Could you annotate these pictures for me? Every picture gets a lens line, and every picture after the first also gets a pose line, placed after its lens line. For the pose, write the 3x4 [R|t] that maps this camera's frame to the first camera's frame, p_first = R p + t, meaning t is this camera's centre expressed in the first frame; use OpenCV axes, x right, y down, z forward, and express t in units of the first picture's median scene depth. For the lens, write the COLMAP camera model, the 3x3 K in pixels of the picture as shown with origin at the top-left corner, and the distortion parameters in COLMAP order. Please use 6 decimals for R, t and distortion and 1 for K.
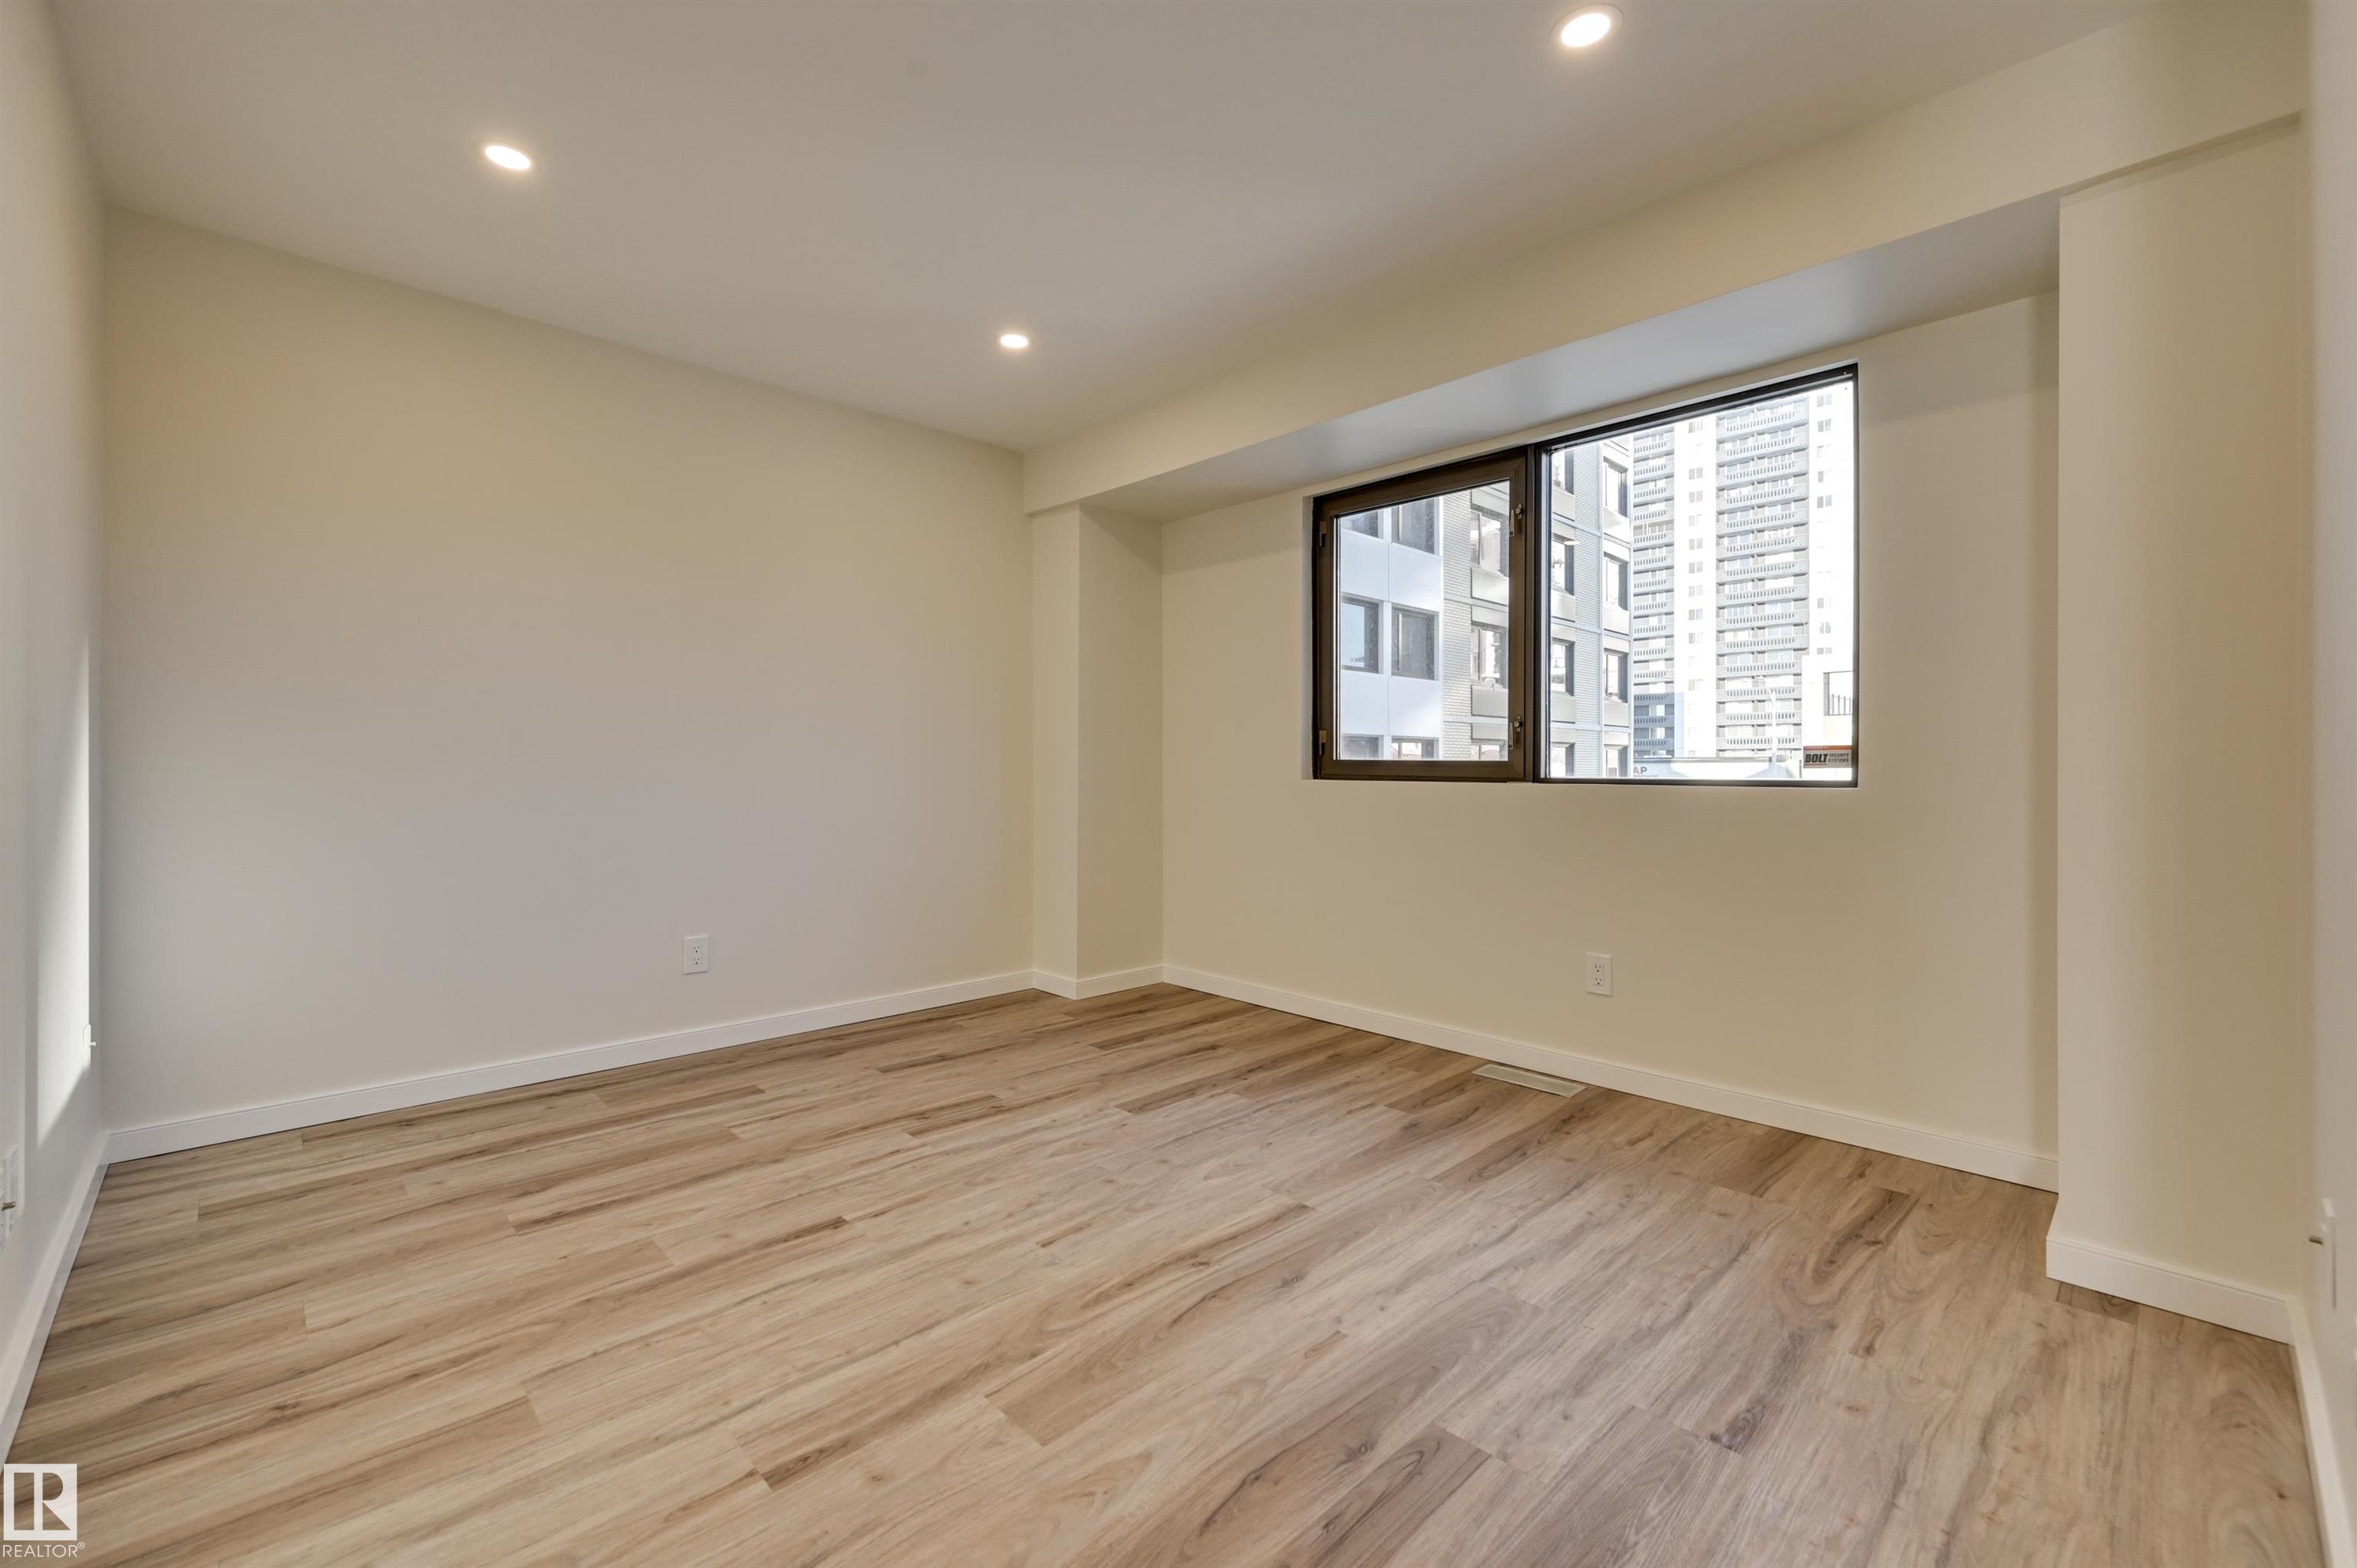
lens RADIAL K [[971.5, 0, 1162.1], [0, 971.5, 767.4], [0, 0, 1]] dist [0.000446, -0.000324]
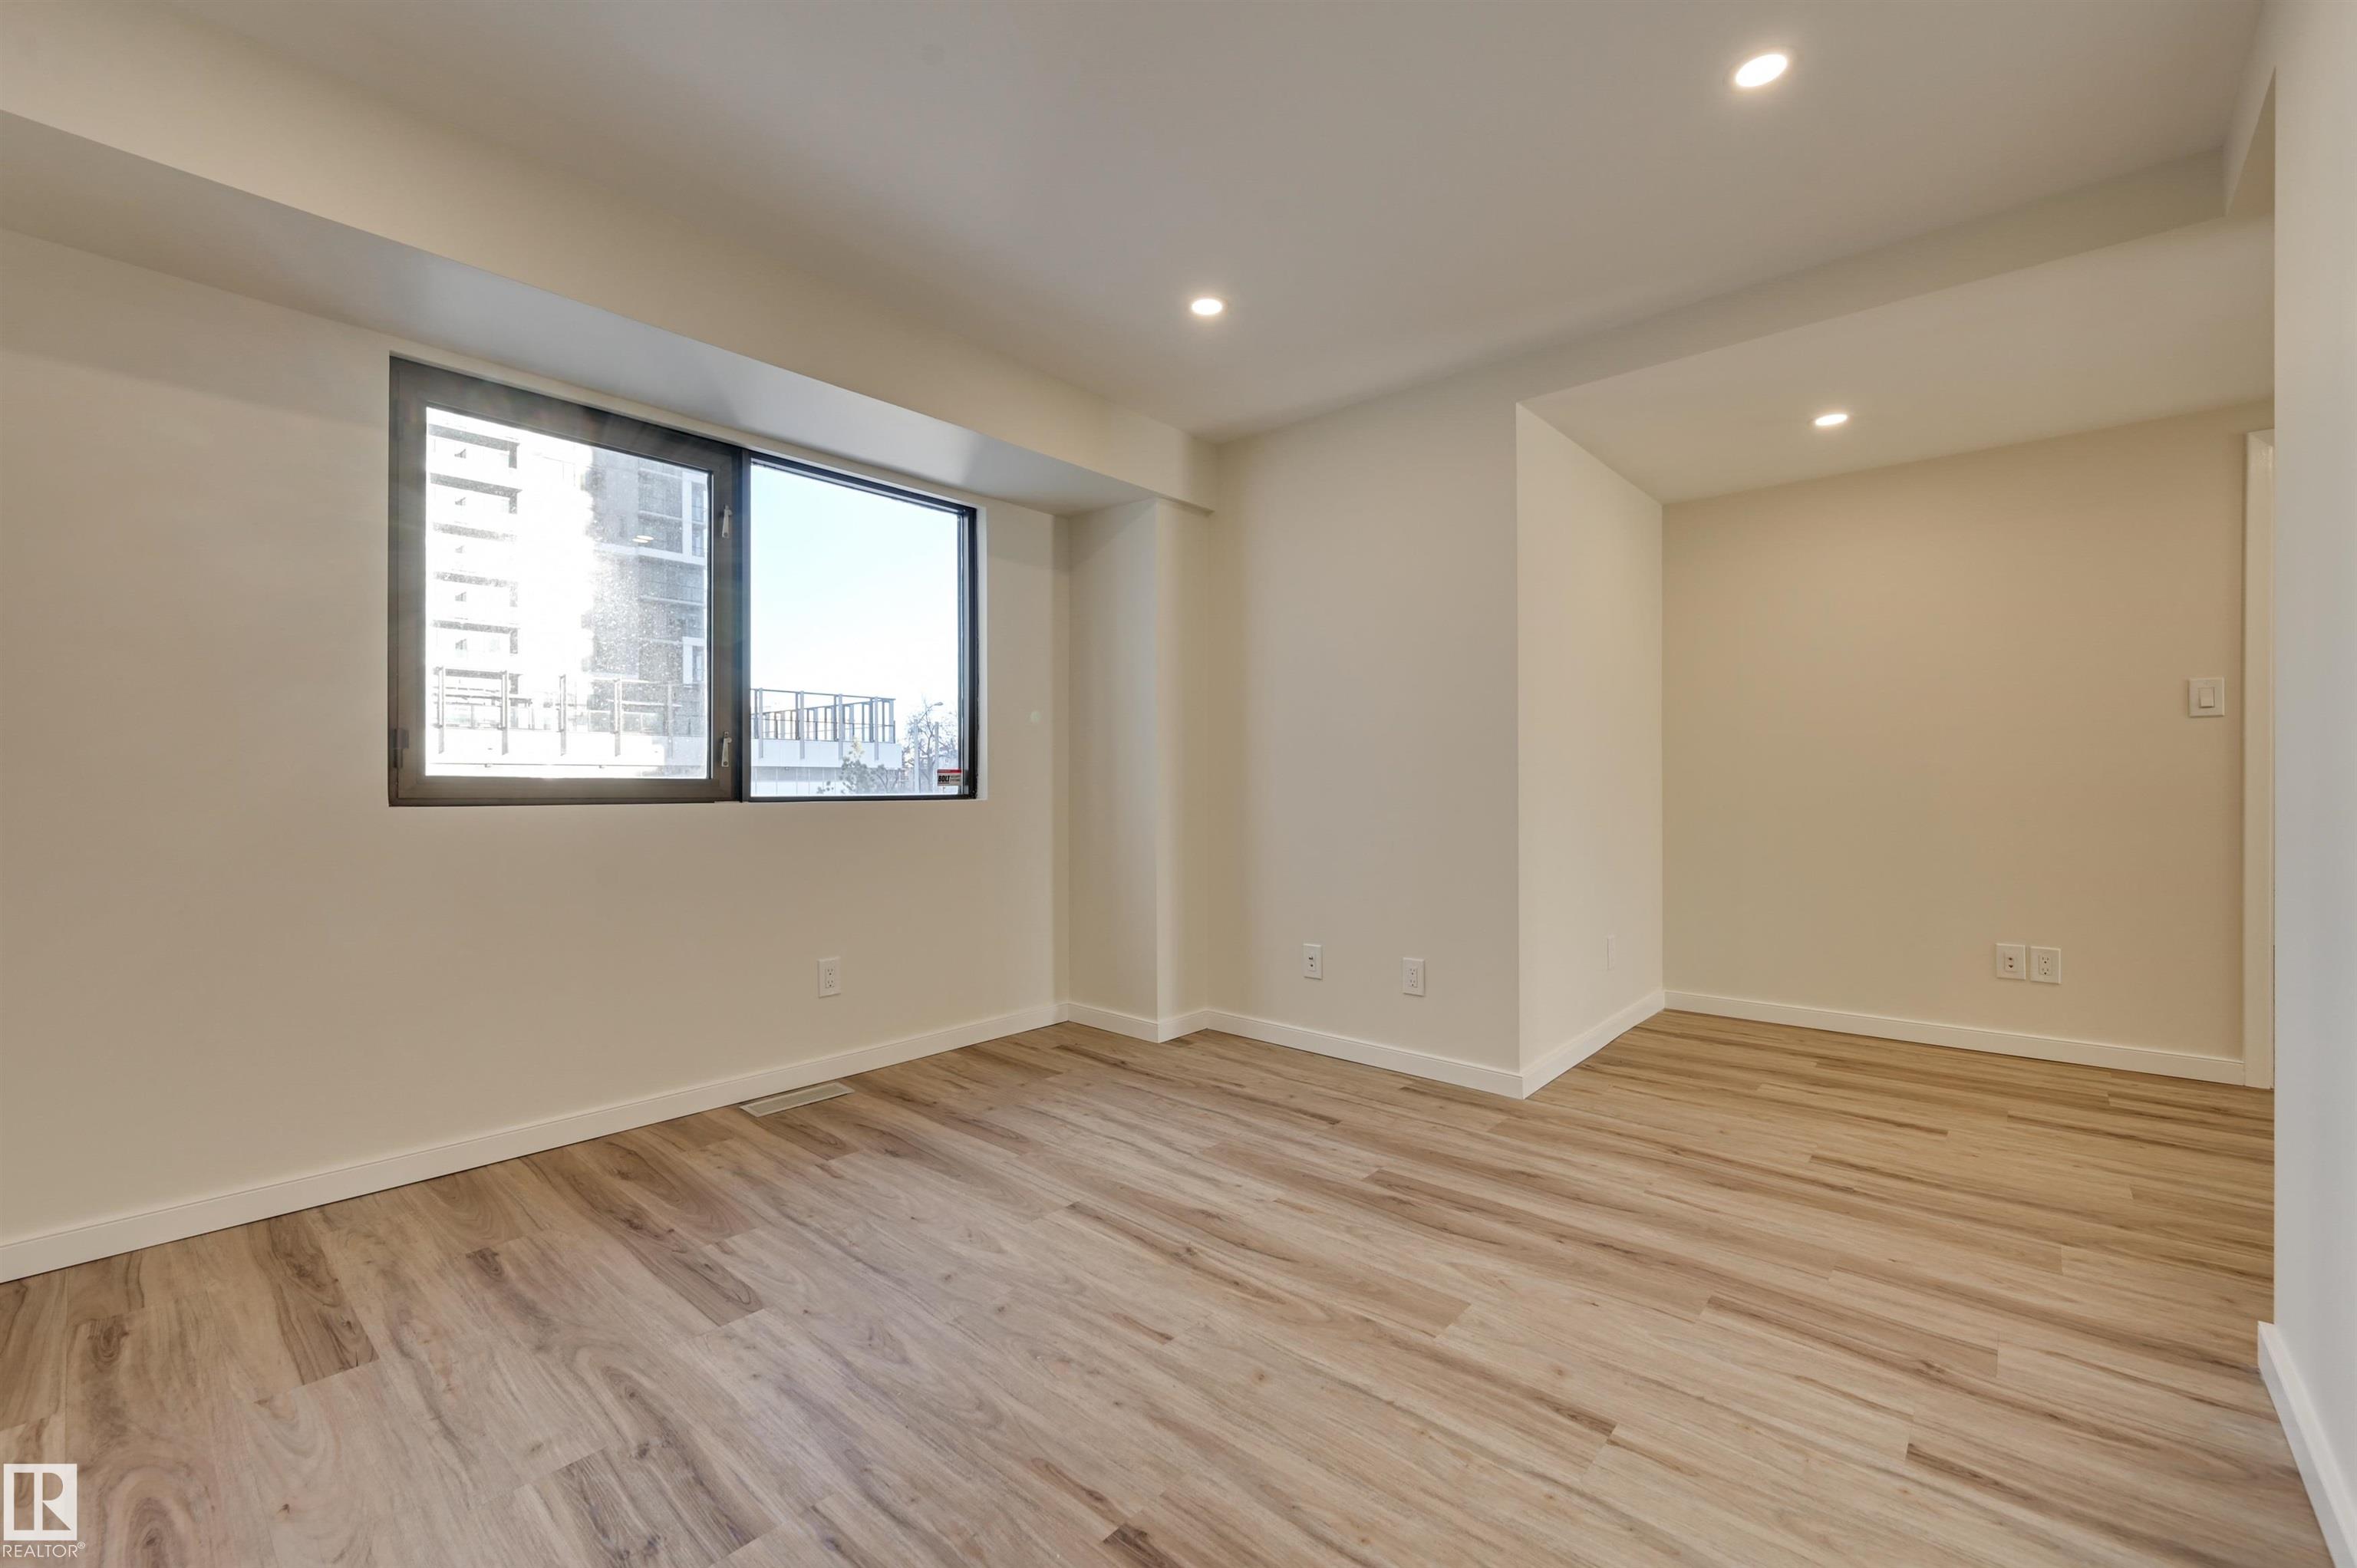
lens RADIAL K [[971.5, 0, 1164.4], [0, 971.5, 790.3], [0, 0, 1]] dist [0.000446, -0.000324]
pose [[-0.083099, -0.008303, 0.996507, -0.932548], [0.000076, 0.999965, 0.008339, -0.006637], [-0.996541, 0.000768, -0.083095, 1.017164]]
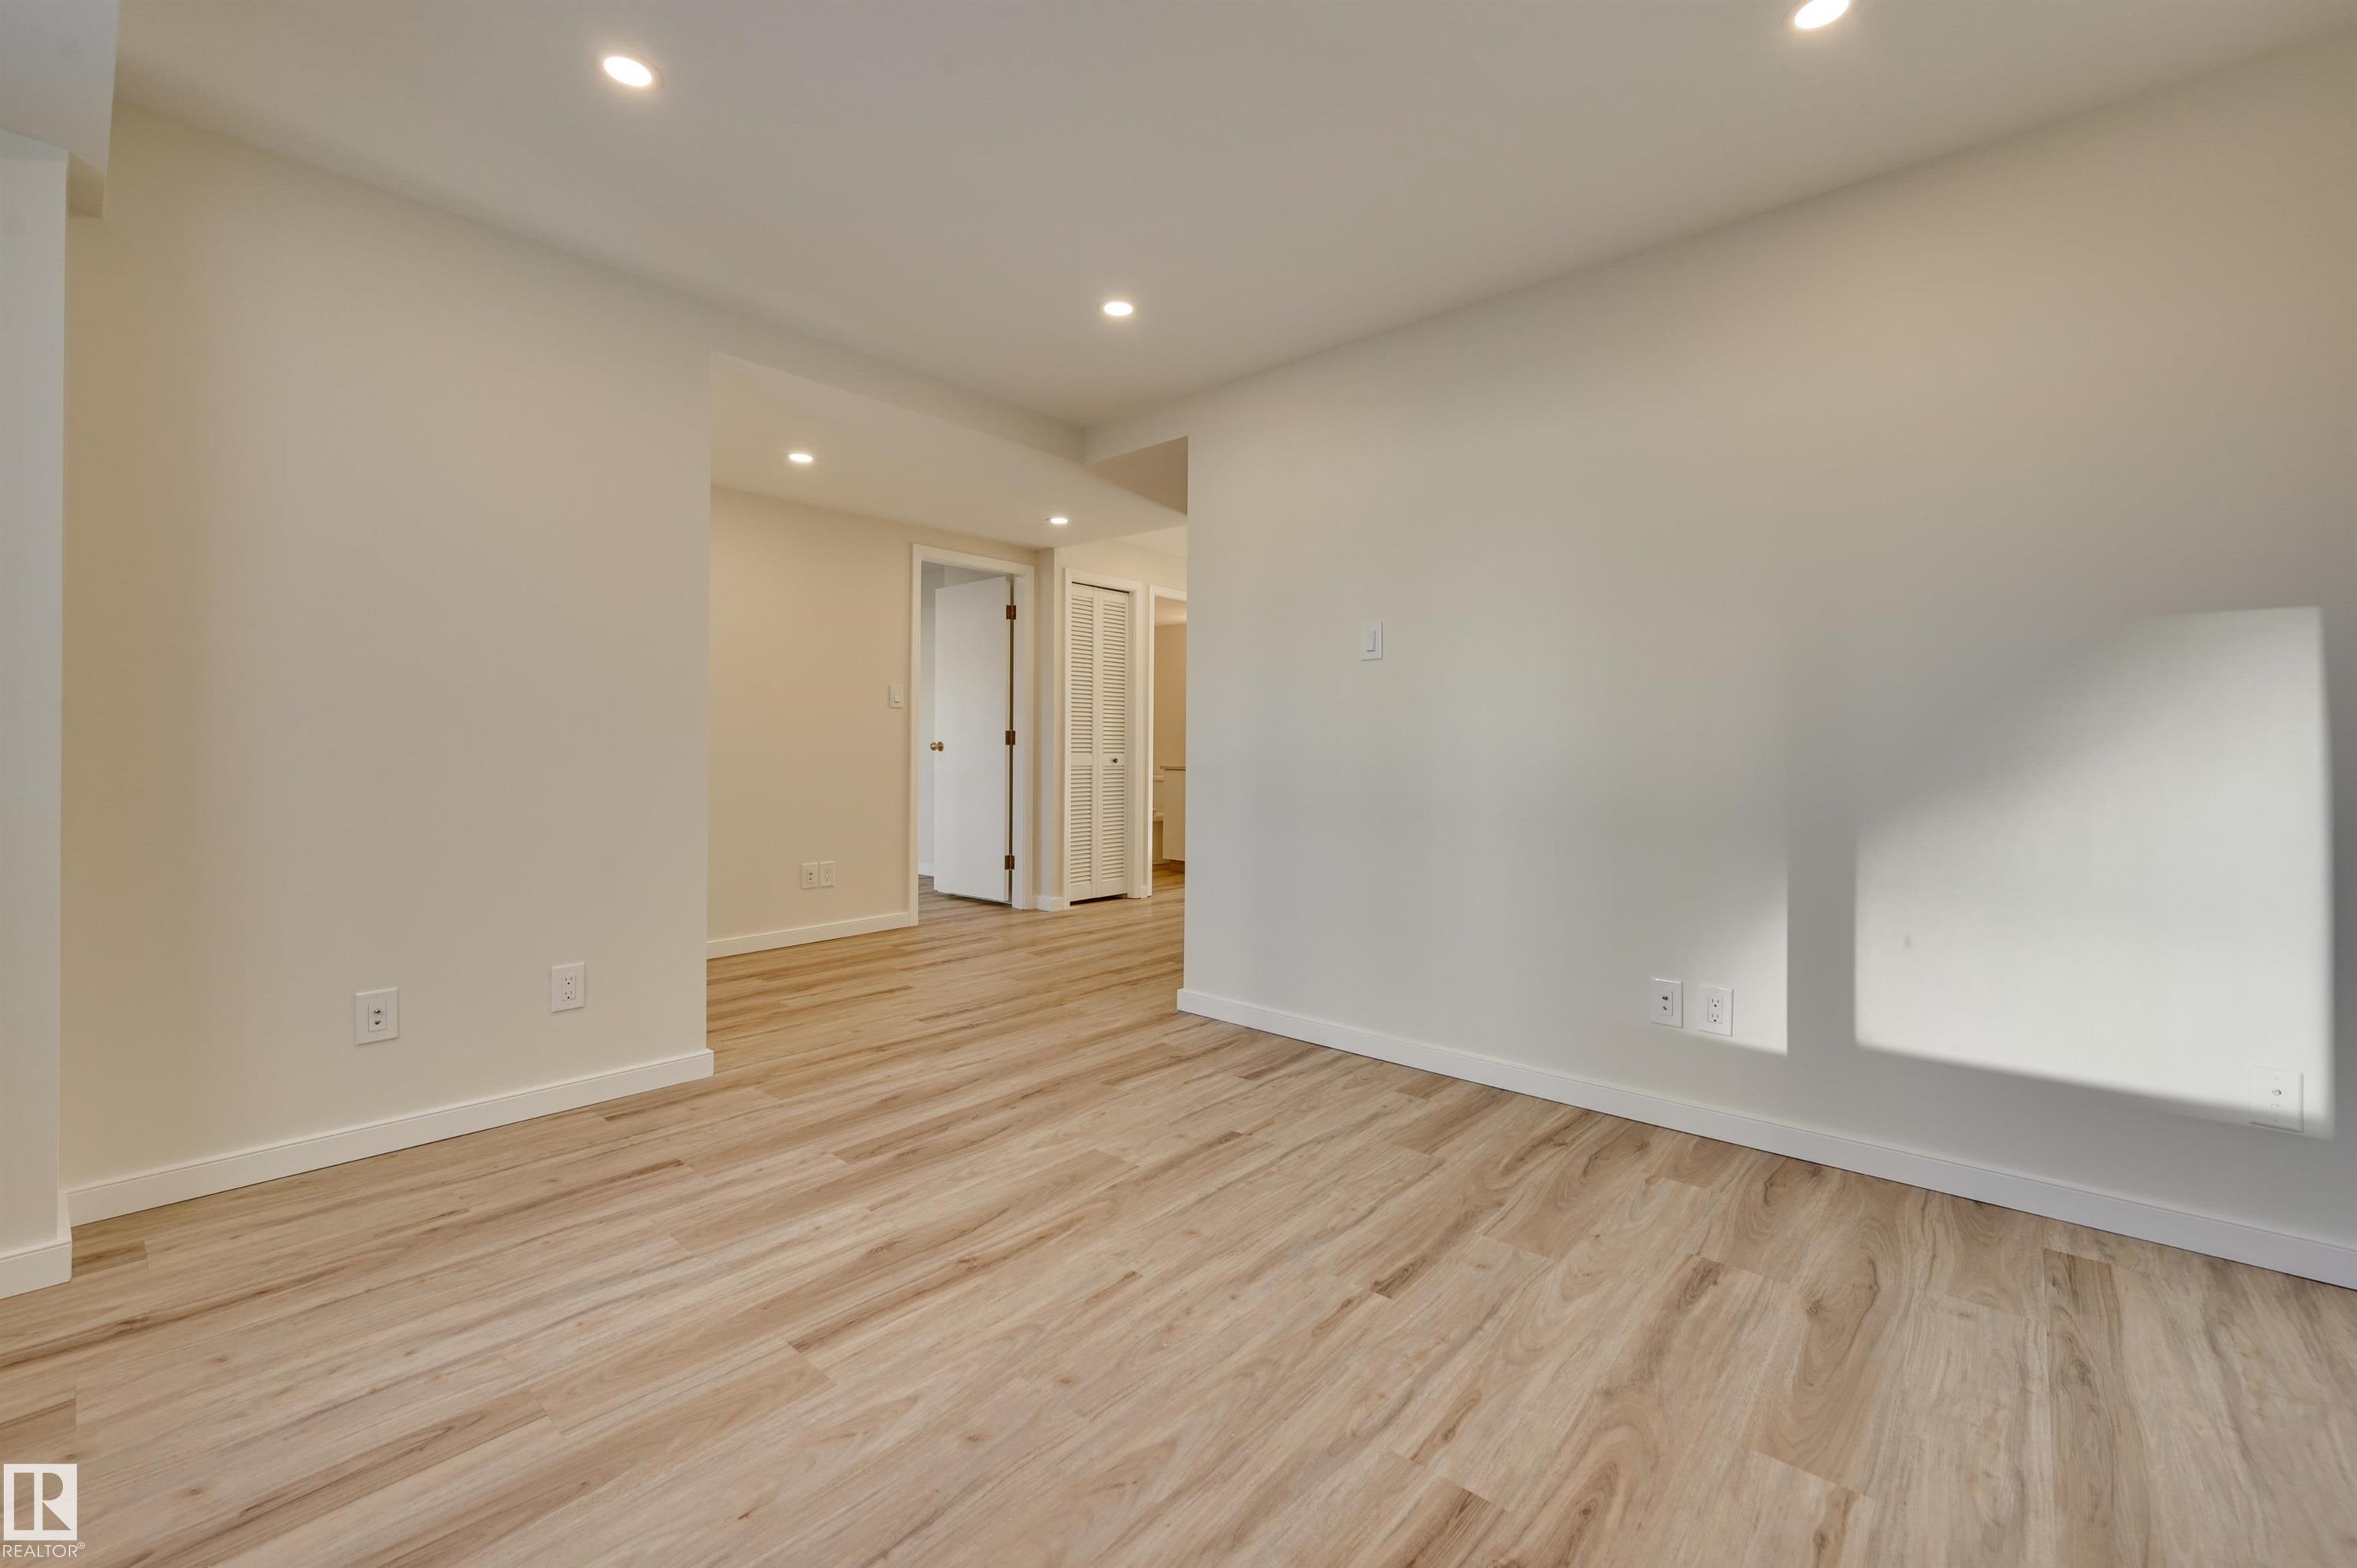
lens RADIAL K [[971.5, 0, 1185.7], [0, 971.5, 746.9], [0, 0, 1]] dist [0.000446, -0.000324]
pose [[-0.995328, -0.007539, -0.096252, -0.074333], [-0.007254, 0.999968, -0.003313, -0.005252], [0.096274, -0.002599, -0.995352, 1.819828]]
